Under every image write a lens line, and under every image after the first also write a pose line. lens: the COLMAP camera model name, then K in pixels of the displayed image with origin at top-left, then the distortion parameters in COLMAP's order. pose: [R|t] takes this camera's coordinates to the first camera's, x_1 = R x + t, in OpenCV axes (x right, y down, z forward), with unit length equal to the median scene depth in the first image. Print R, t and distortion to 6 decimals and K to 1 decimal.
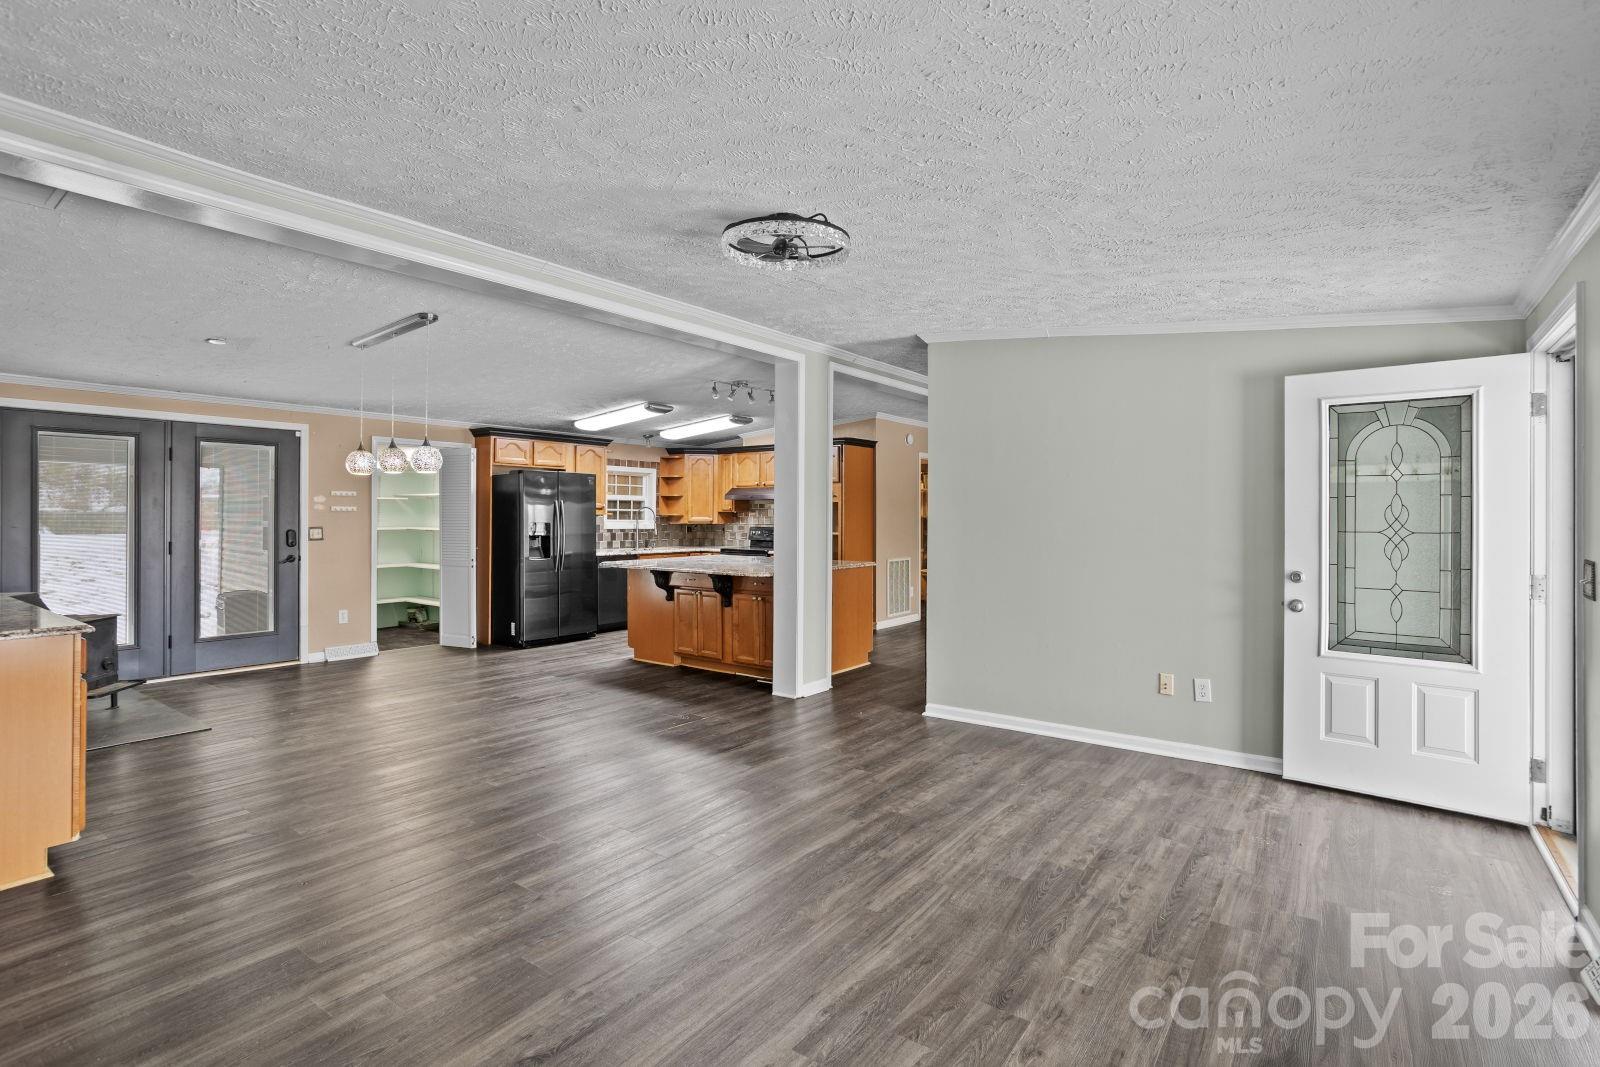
lens RADIAL K [[770.9, 0, 809.2], [0, 770.9, 527.1], [0, 0, 1]] dist [-0.050801, 0.030241]
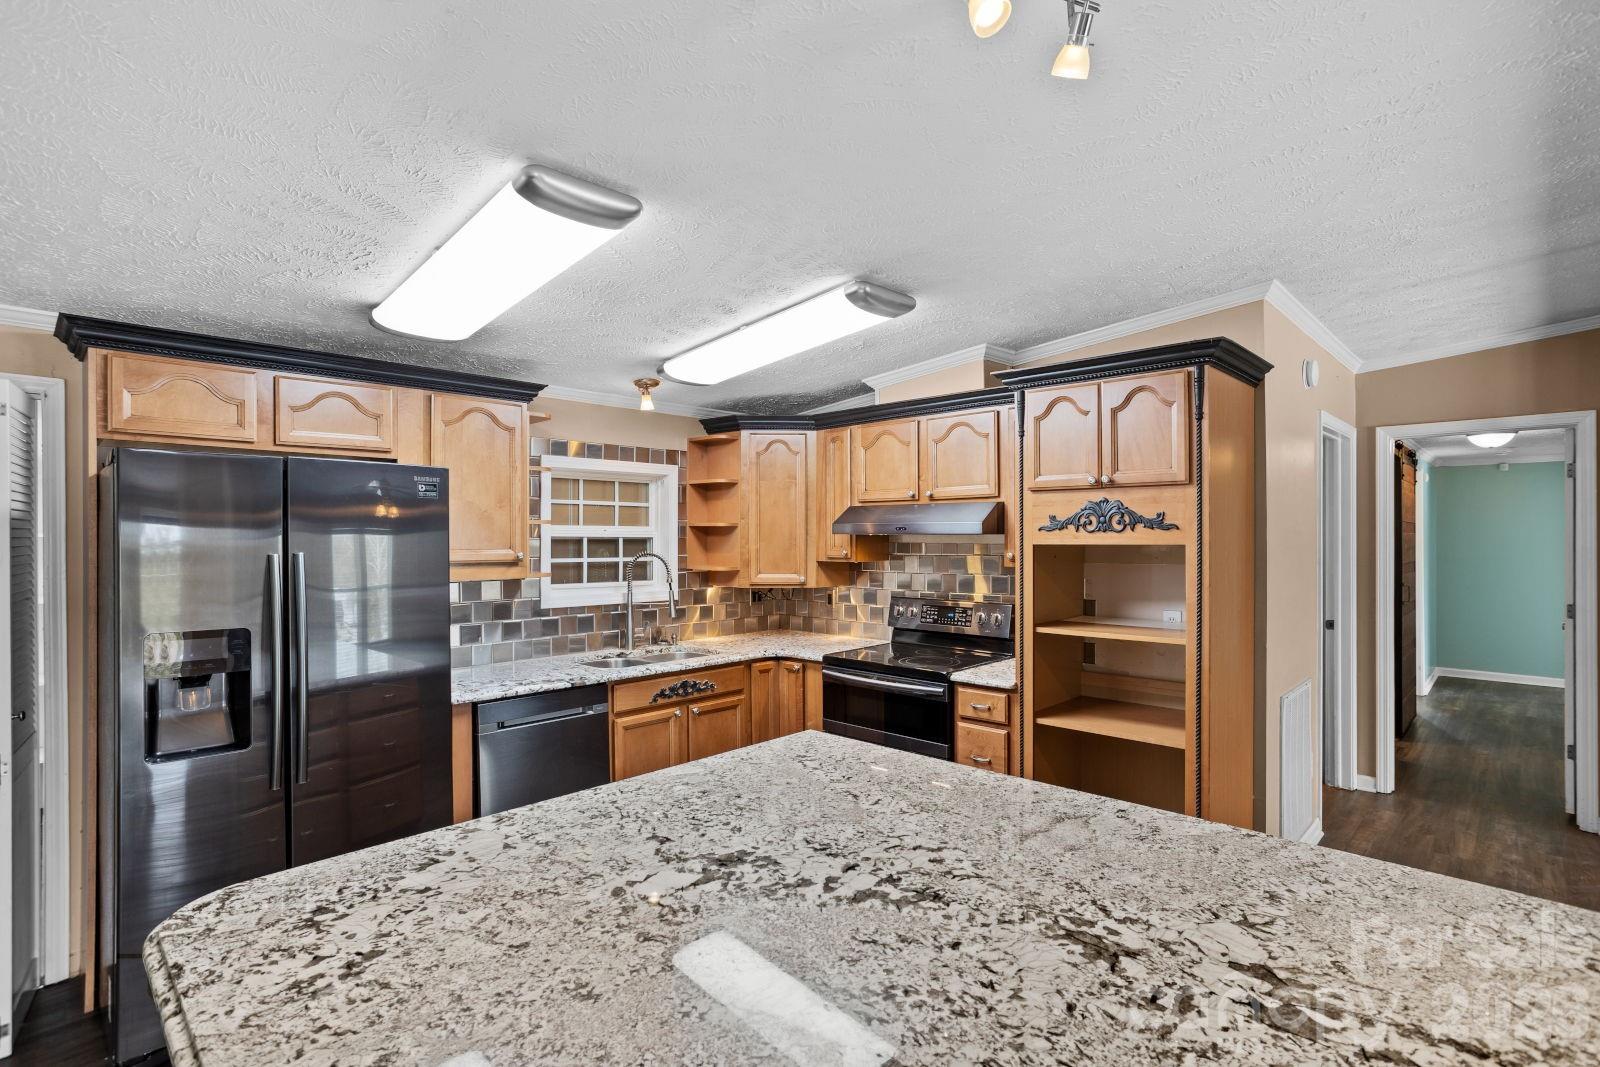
lens RADIAL K [[770.9, 0, 809.2], [0, 770.9, 527.1], [0, 0, 1]] dist [-0.050801, 0.030241]
pose [[0.990370, -0.008049, -0.138211, -0.063782], [0.004151, 0.999586, -0.028467, -0.027526], [0.138383, 0.027619, 0.989994, 0.578543]]
